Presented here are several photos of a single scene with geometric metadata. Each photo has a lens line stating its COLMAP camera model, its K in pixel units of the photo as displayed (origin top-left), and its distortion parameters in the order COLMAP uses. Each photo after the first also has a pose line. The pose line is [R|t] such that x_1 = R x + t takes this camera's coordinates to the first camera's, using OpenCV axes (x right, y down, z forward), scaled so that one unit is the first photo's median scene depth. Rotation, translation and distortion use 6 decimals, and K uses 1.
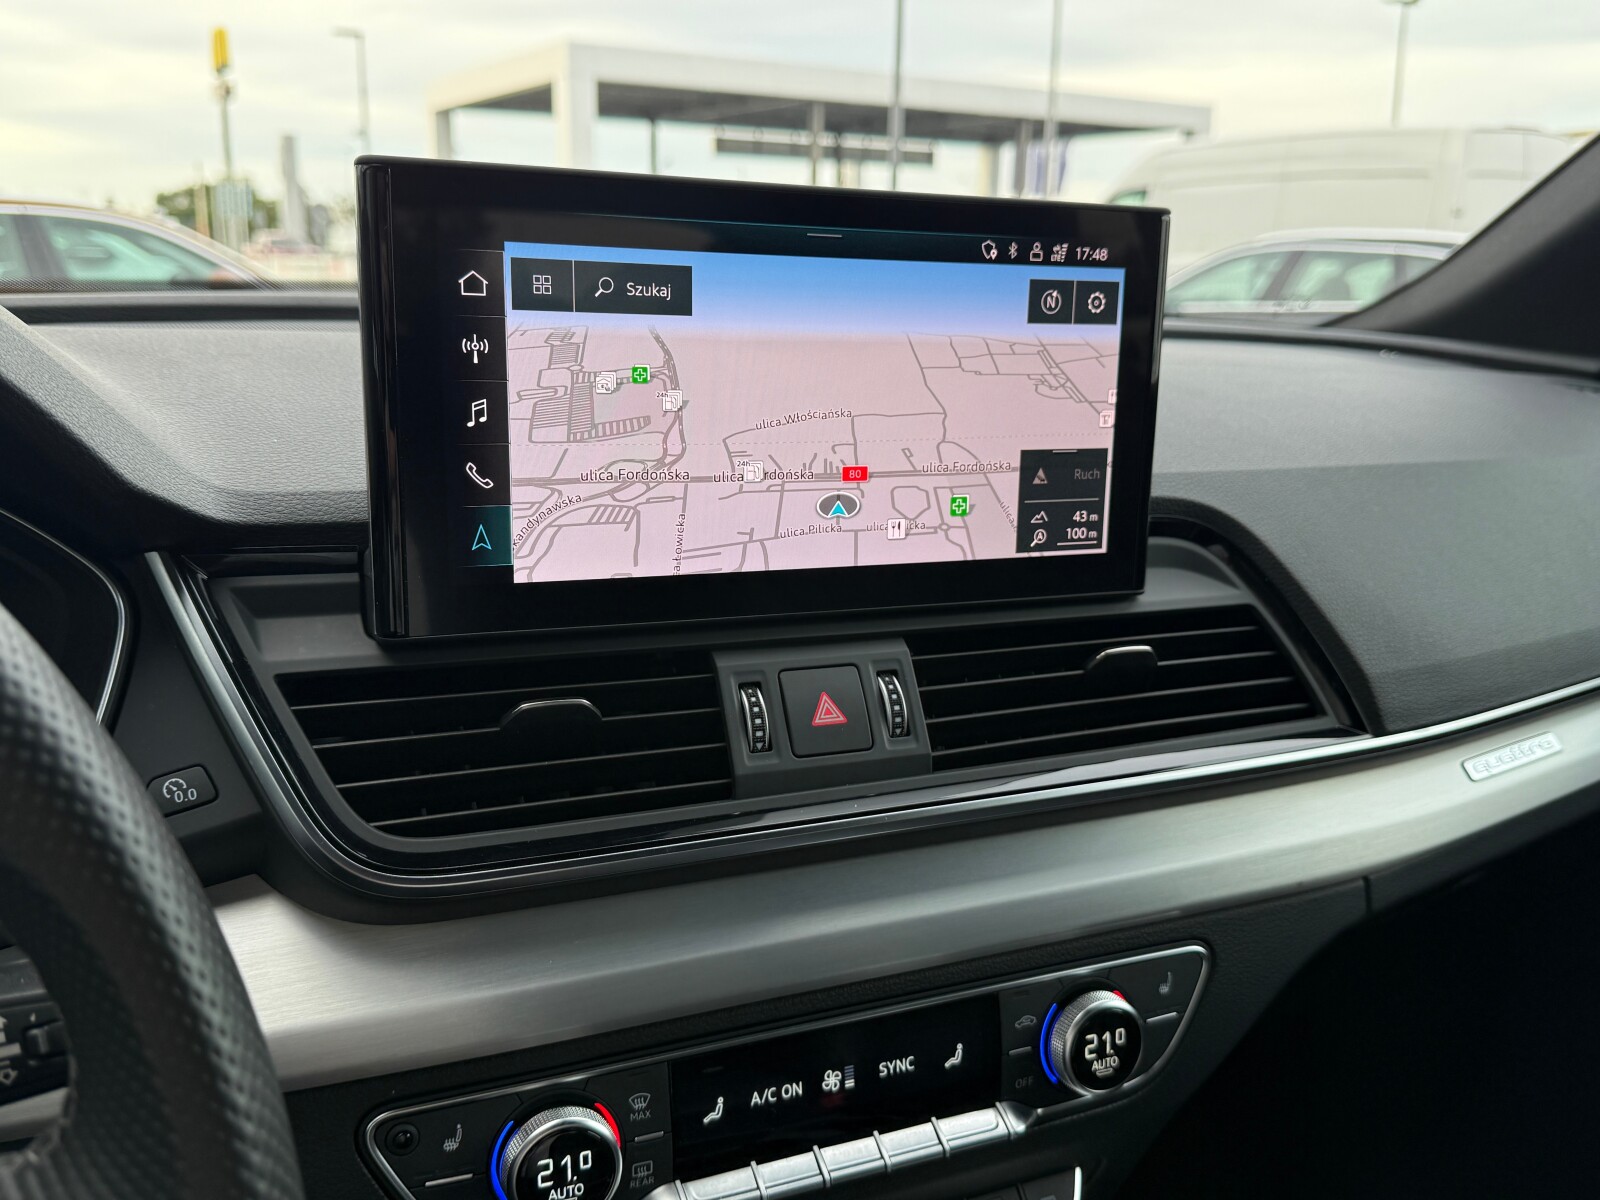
lens RADIAL K [[1399.4, 0, 796.3], [0, 1399.4, 603.1], [0, 0, 1]] dist [0.099383, -0.266161]
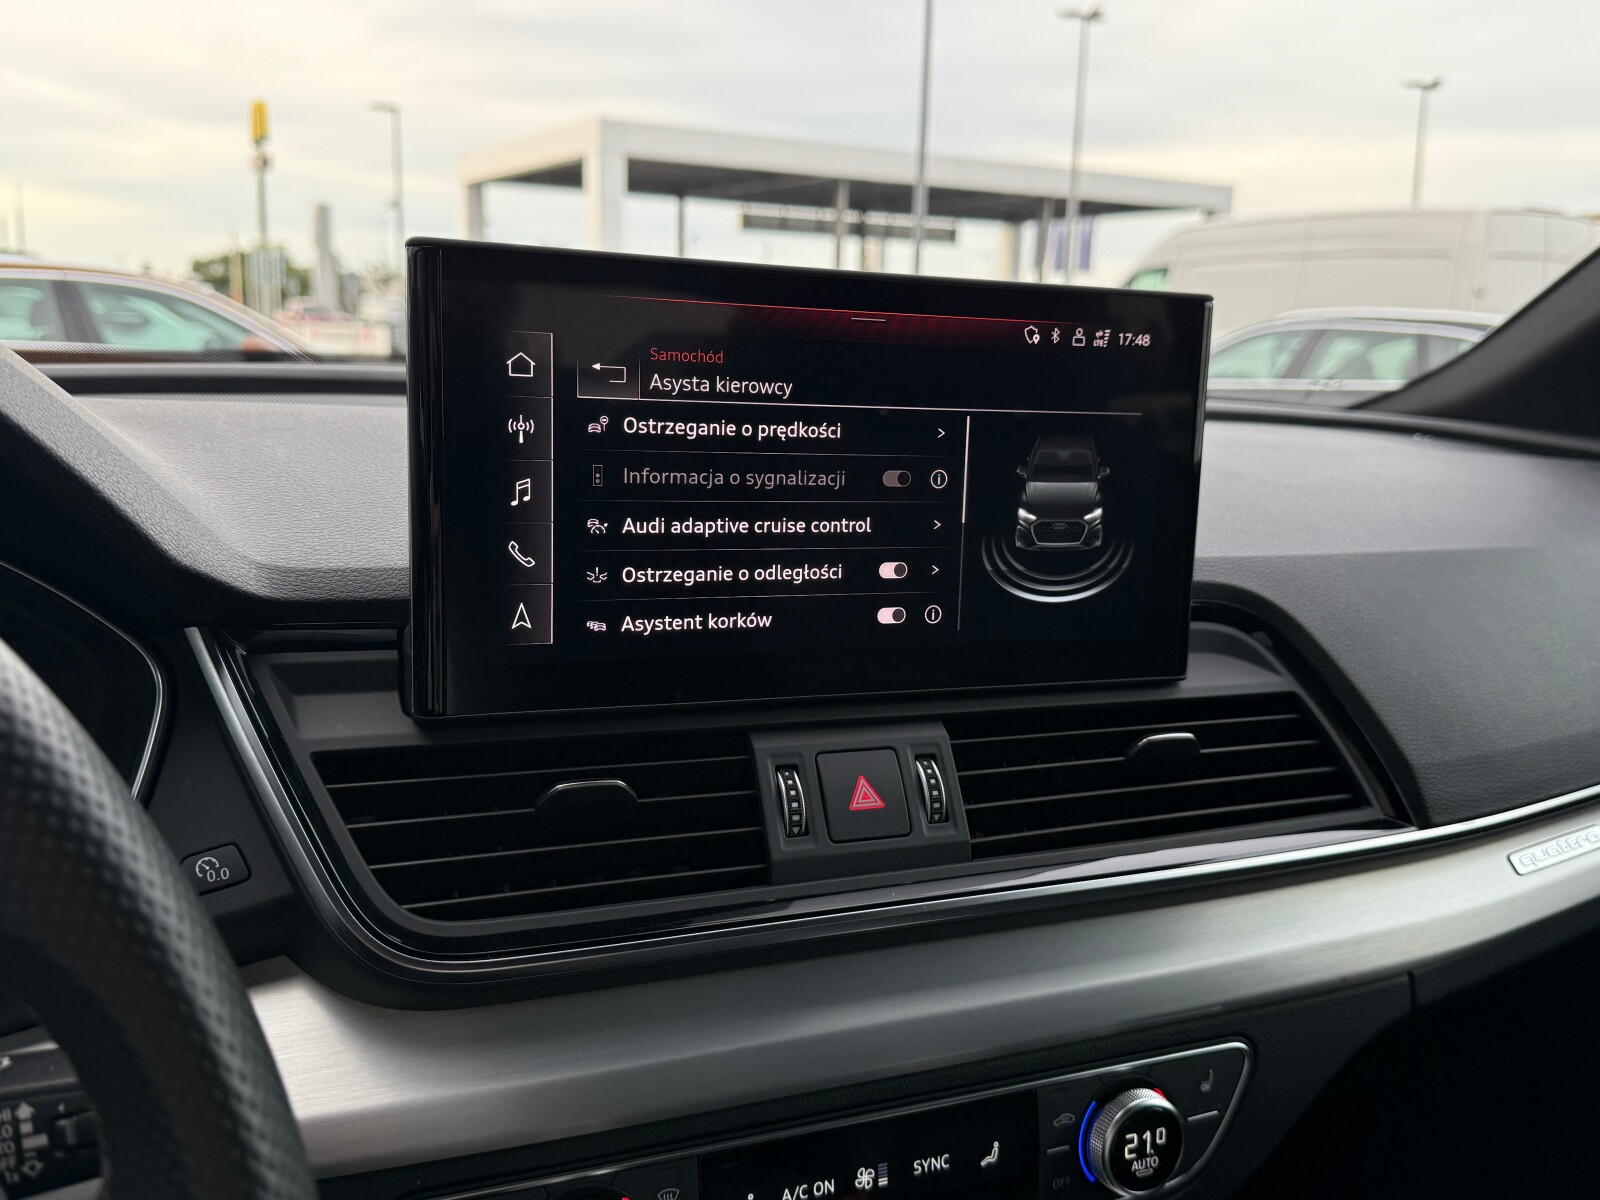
lens RADIAL K [[1396.8, 0, 795.0], [0, 1396.8, 599.0], [0, 0, 1]] dist [0.103700, -0.271207]
pose [[0.999810, 0.013440, -0.014112, -0.014450], [-0.014143, 0.998601, -0.050944, -0.009603], [0.013407, 0.051134, 0.998602, 0.008860]]
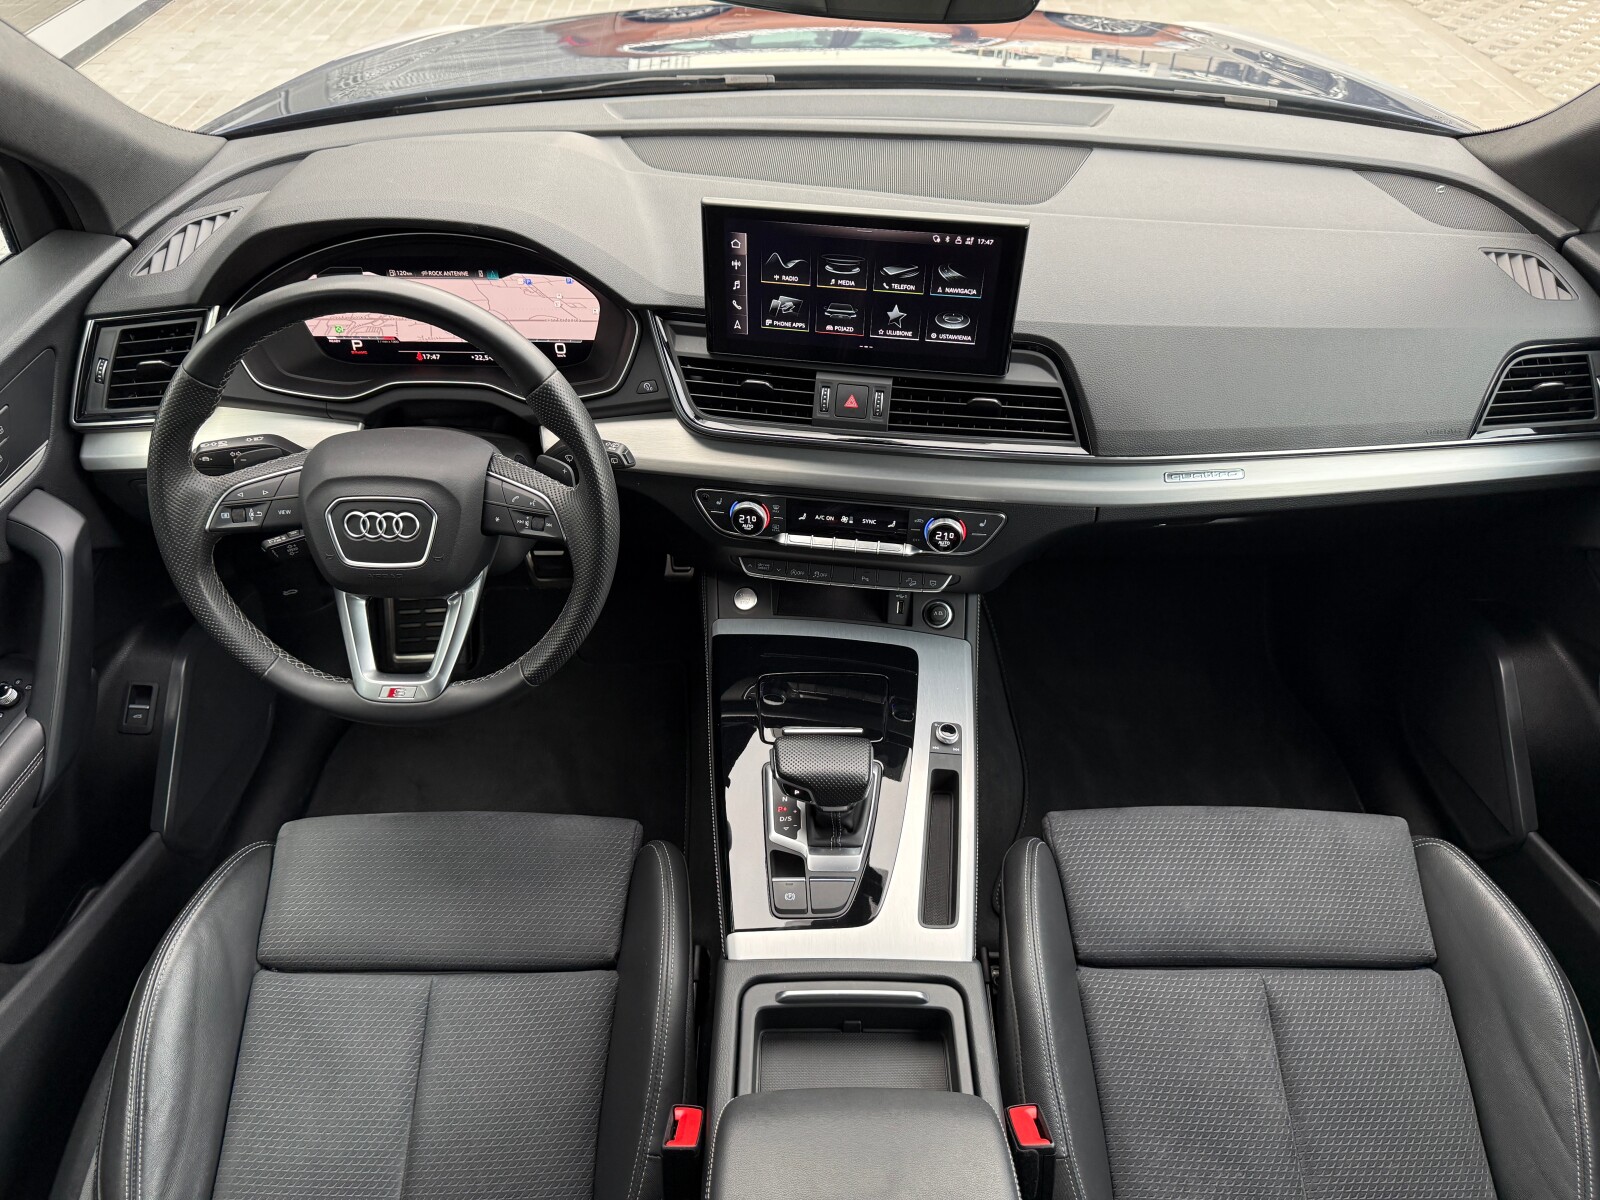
lens RADIAL K [[1095.5, 0, 798.5], [0, 1095.5, 606.5], [0, 0, 1]] dist [0.120132, -0.186693]
pose [[0.853748, 0.331143, -0.401818, 0.919090], [-0.098488, 0.860480, 0.499874, -0.637898], [0.511286, -0.387193, 0.767247, -0.874249]]
